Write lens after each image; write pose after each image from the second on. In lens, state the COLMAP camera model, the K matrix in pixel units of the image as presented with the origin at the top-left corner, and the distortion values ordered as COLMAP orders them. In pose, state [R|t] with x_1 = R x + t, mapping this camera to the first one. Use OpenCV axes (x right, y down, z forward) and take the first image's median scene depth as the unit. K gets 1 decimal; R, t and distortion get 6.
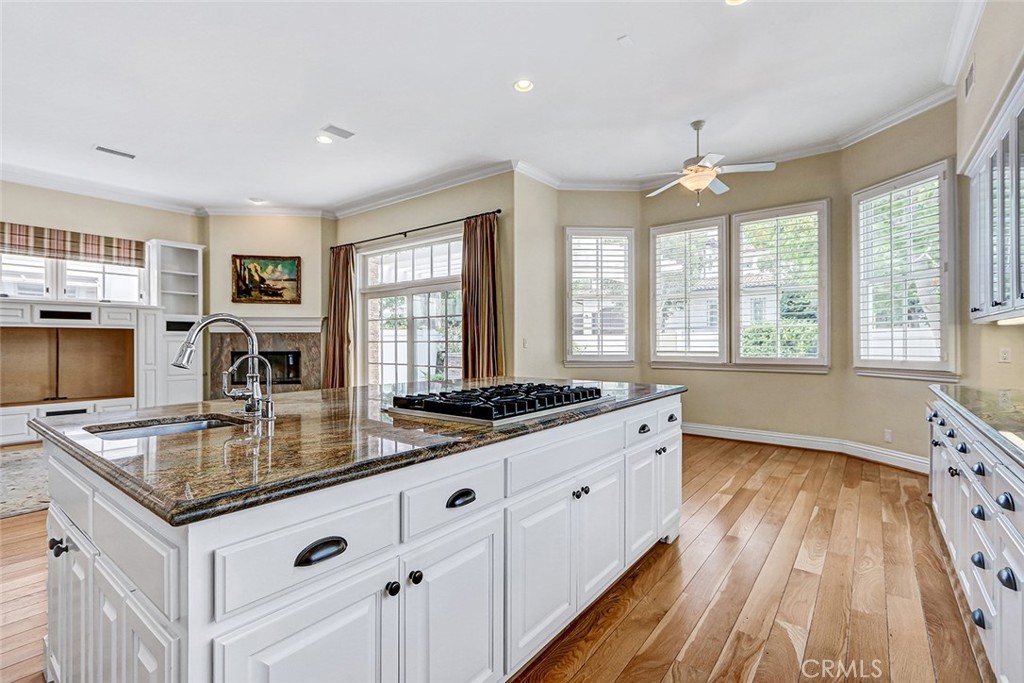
lens RADIAL K [[469.3, 0, 498.2], [0, 469.3, 341.1], [0, 0, 1]] dist [0.006854, -0.004715]
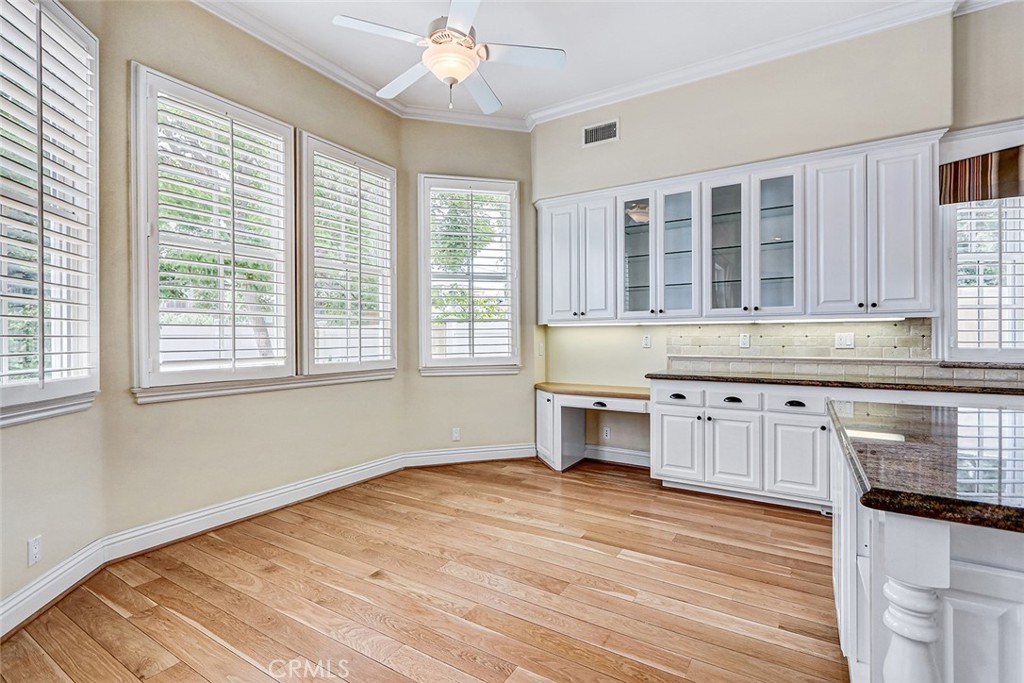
lens RADIAL K [[469.3, 0, 502.6], [0, 469.3, 337.7], [0, 0, 1]] dist [0.006854, -0.004715]
pose [[-0.107033, 0.004603, 0.994245, -0.108116], [0.000570, 0.999989, -0.004568, 0.001589], [-0.994255, 0.000078, -0.107035, 0.659664]]
